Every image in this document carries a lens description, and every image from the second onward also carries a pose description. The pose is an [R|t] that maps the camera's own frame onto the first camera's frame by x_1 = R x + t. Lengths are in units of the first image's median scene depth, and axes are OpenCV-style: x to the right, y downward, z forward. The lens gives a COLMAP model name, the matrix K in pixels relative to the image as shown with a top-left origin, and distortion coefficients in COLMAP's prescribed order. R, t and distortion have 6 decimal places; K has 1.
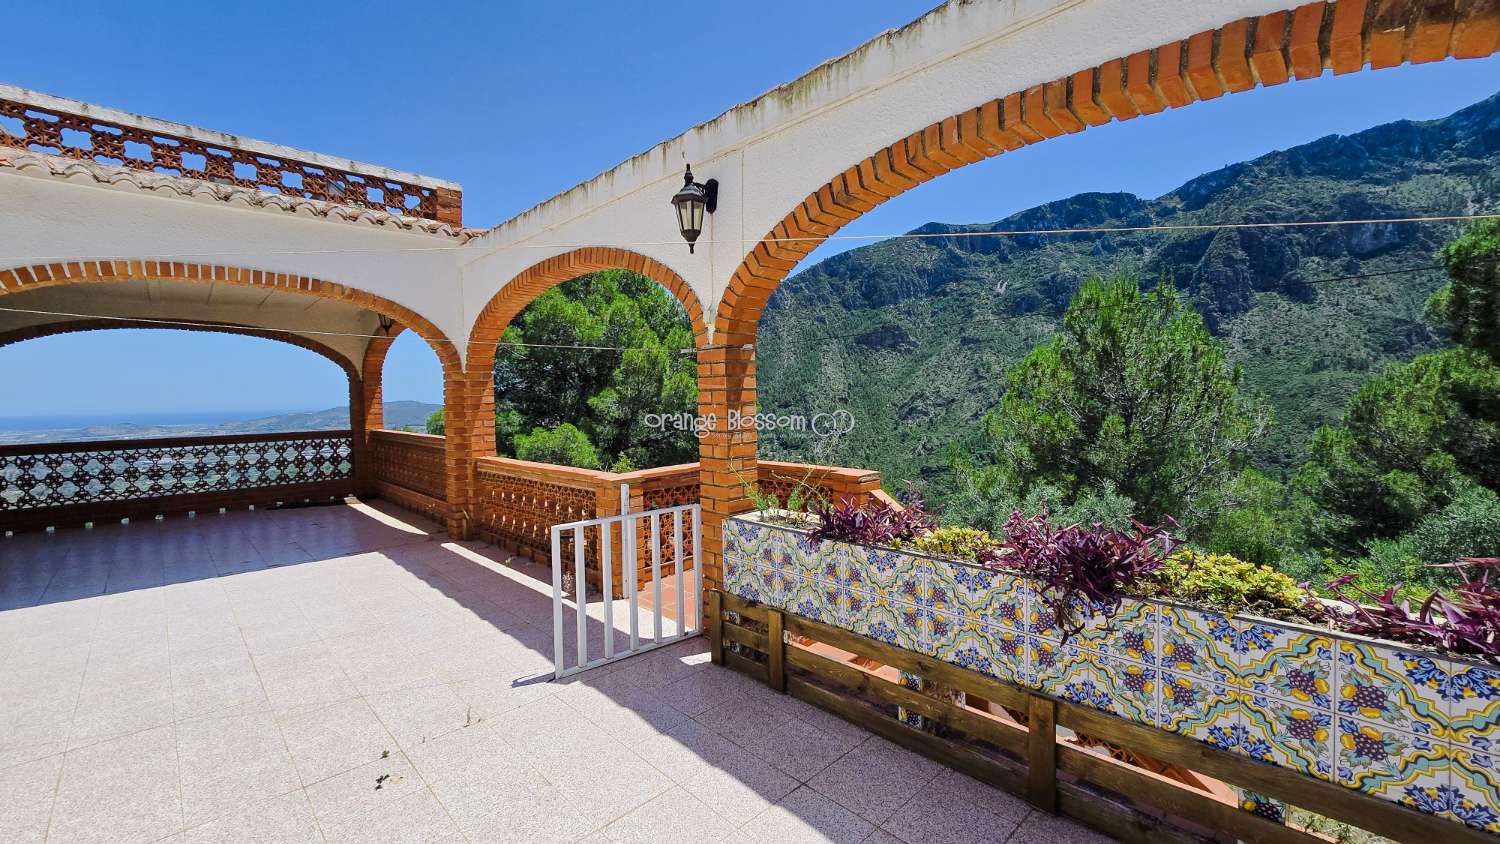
lens RADIAL K [[611.2, 0, 755.4], [0, 611.2, 409.5], [0, 0, 1]] dist [-0.003578, -0.000334]
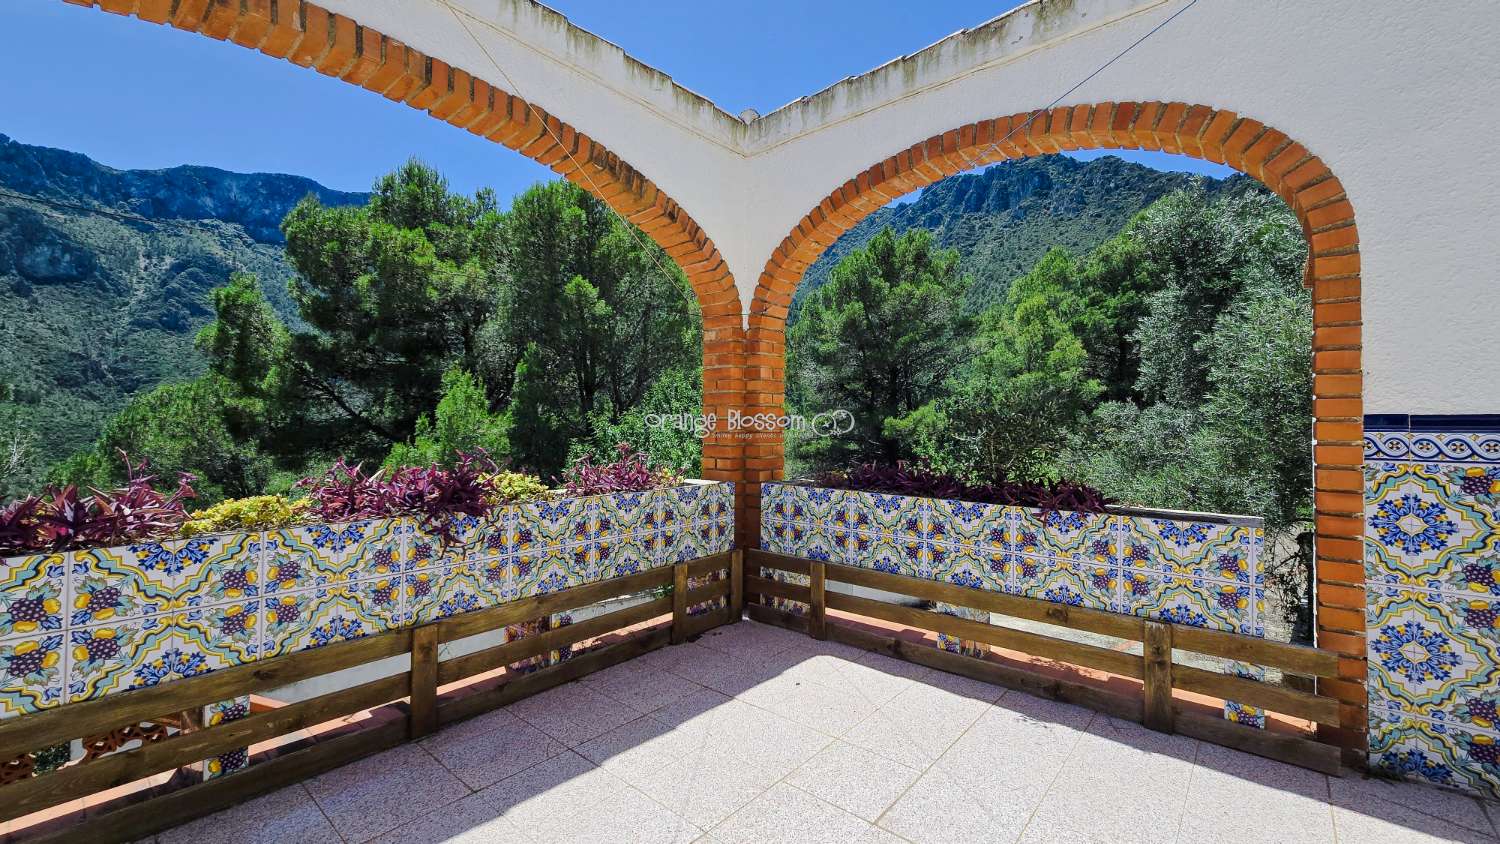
lens RADIAL K [[613.6, 0, 755.9], [0, 613.6, 407.8], [0, 0, 1]] dist [-0.004332, 0.000465]
pose [[-0.084937, 0.041789, 0.995510, -0.282390], [0.021563, 0.998963, -0.040094, 0.069377], [-0.996153, 0.018060, -0.085750, 0.233642]]
